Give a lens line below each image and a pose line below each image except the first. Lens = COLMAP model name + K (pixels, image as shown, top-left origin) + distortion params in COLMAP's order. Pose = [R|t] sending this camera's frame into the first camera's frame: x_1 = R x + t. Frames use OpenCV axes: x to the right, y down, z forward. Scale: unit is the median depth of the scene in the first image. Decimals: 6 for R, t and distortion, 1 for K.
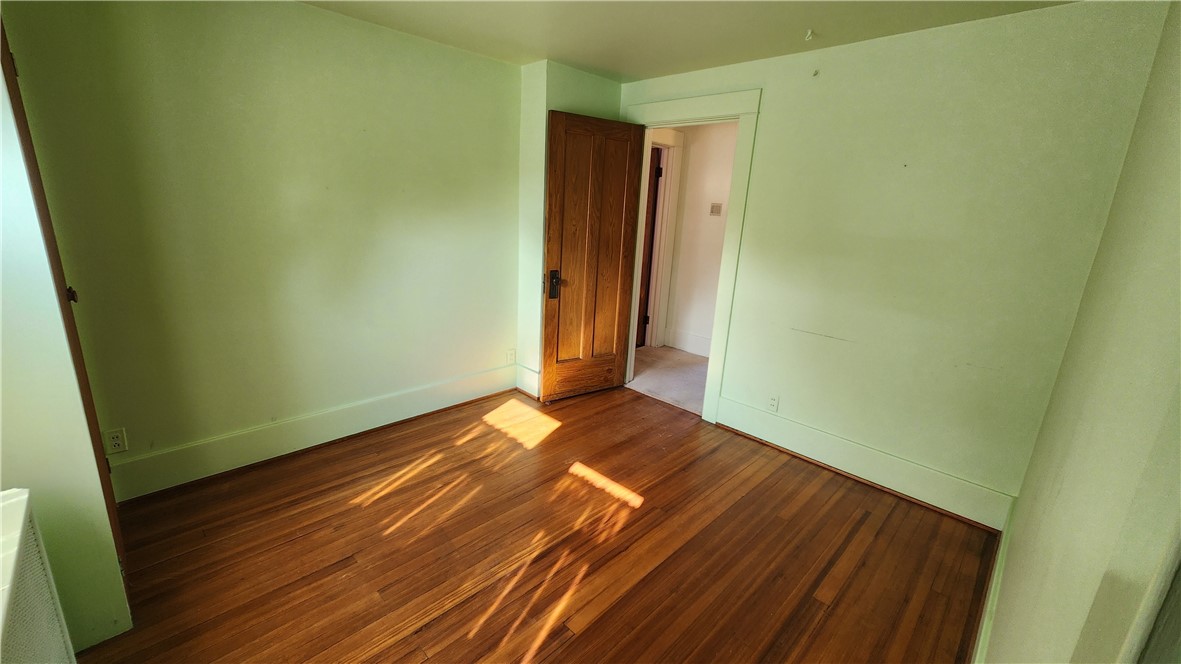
lens RADIAL K [[480.2, 0, 585.0], [0, 480.2, 330.9], [0, 0, 1]] dist [0.011770, -0.000289]
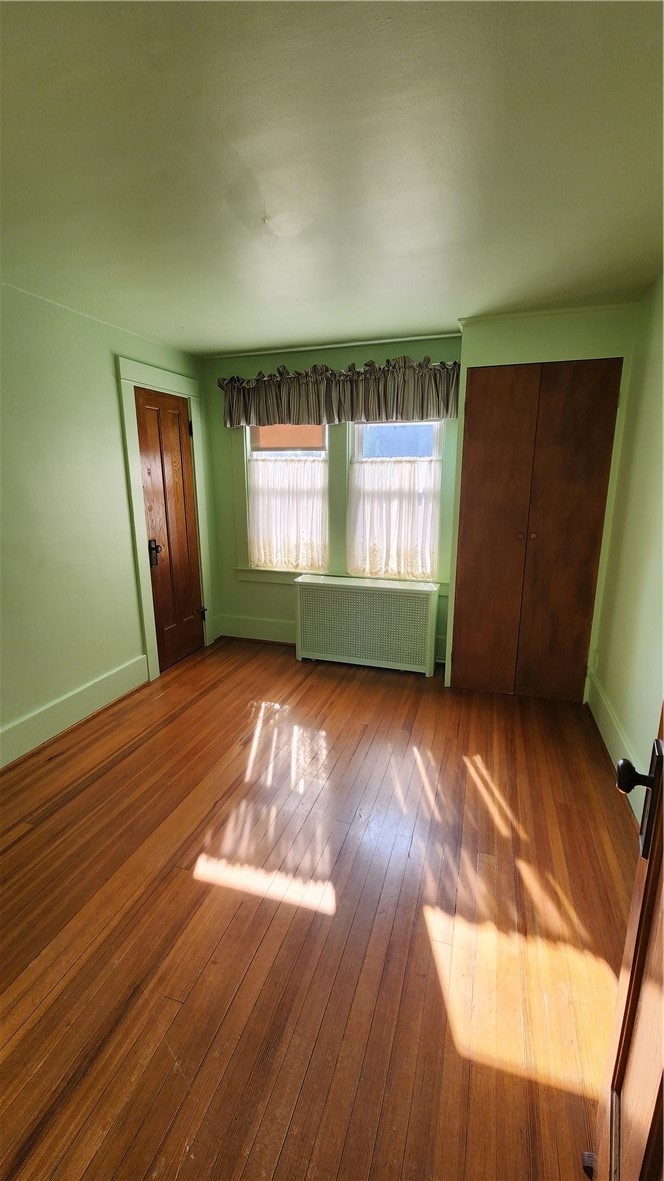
lens RADIAL K [[480.2, 0, 332.8], [0, 480.2, 586.9], [0, 0, 1]] dist [0.011770, -0.000289]
pose [[-0.896030, 0.060880, -0.439800, 0.224811], [-0.147771, 0.893192, 0.424702, -0.340976], [0.418682, 0.445535, -0.791330, 1.339782]]
